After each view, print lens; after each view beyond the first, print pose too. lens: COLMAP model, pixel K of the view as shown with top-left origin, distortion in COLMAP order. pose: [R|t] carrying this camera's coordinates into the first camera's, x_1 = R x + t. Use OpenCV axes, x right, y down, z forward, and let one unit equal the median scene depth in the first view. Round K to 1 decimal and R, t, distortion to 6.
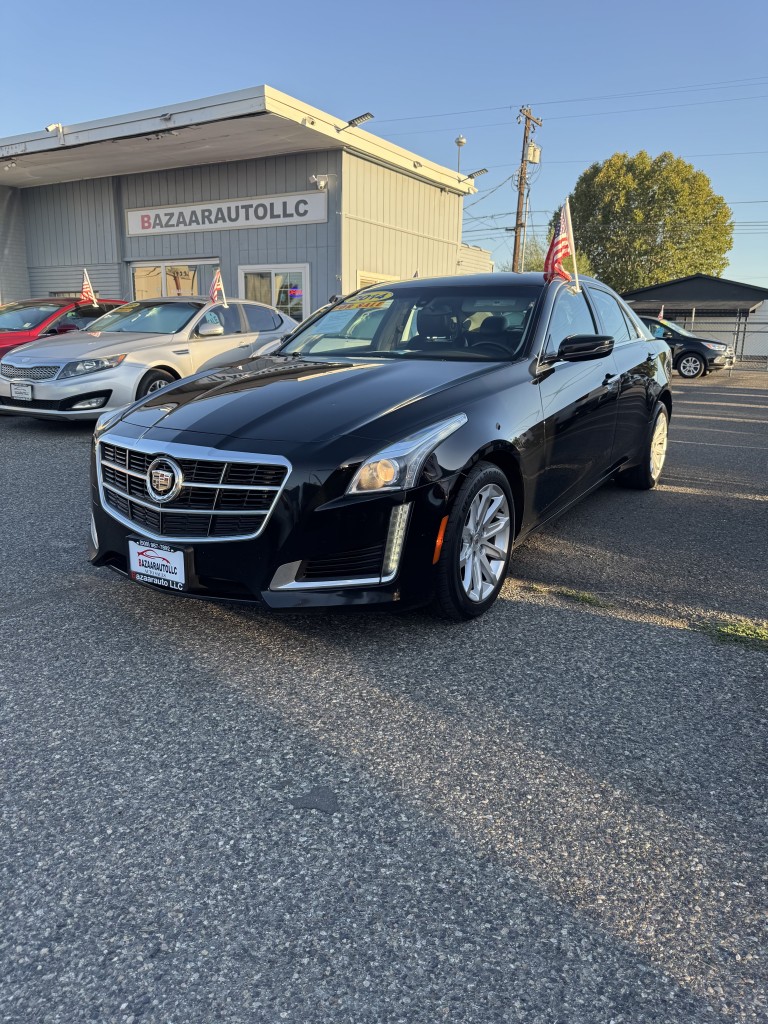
lens RADIAL K [[699.4, 0, 383.1], [0, 699.4, 516.3], [0, 0, 1]] dist [0.005271, -0.029017]
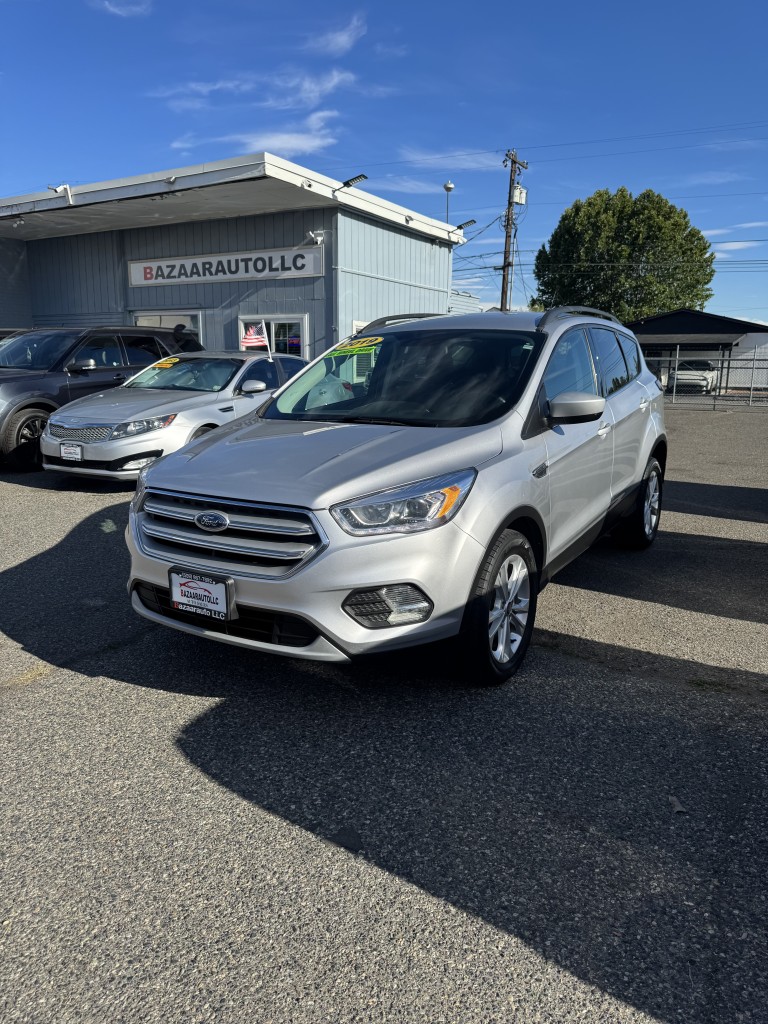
lens RADIAL K [[699.4, 0, 384.1], [0, 699.4, 520.5], [0, 0, 1]] dist [0.005271, -0.029017]
pose [[0.999880, -0.010432, 0.011429, -0.005171], [0.010832, 0.999309, -0.035564, -0.015143], [-0.011050, 0.035684, 0.999302, -0.033992]]
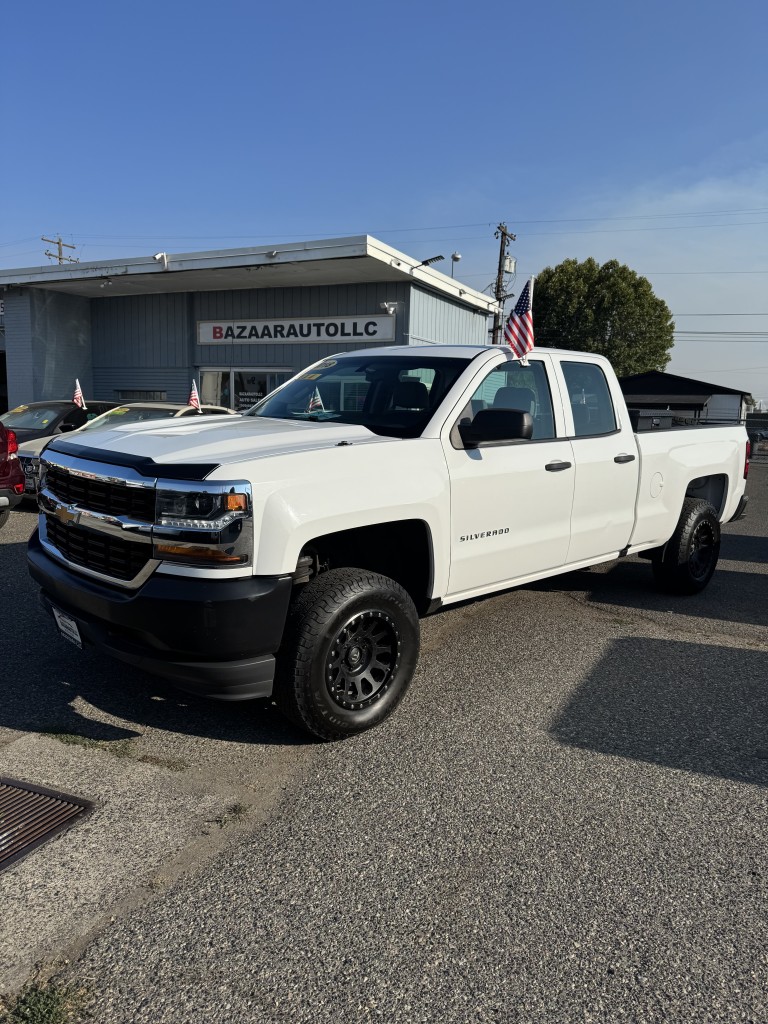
lens RADIAL K [[699.4, 0, 385.5], [0, 699.4, 529.3], [0, 0, 1]] dist [0.005271, -0.029017]
pose [[0.997133, 0.000590, 0.075663, -0.178905], [0.006598, 0.995483, -0.094709, 0.000432], [-0.075378, 0.094937, 0.992625, -0.119467]]
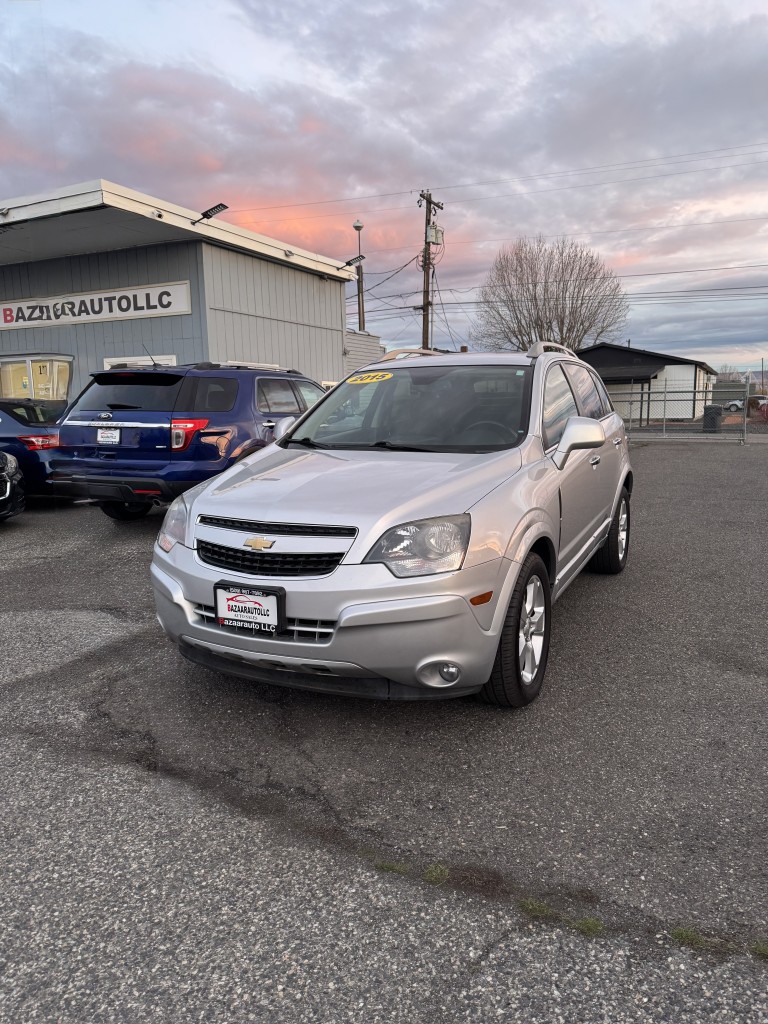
lens RADIAL K [[699.4, 0, 382.2], [0, 699.4, 523.9], [0, 0, 1]] dist [0.005271, -0.029017]
pose [[0.995507, -0.046734, 0.082350, 0.086477], [0.053619, 0.995066, -0.083480, -0.037445], [-0.078042, 0.087521, 0.993101, 0.048773]]
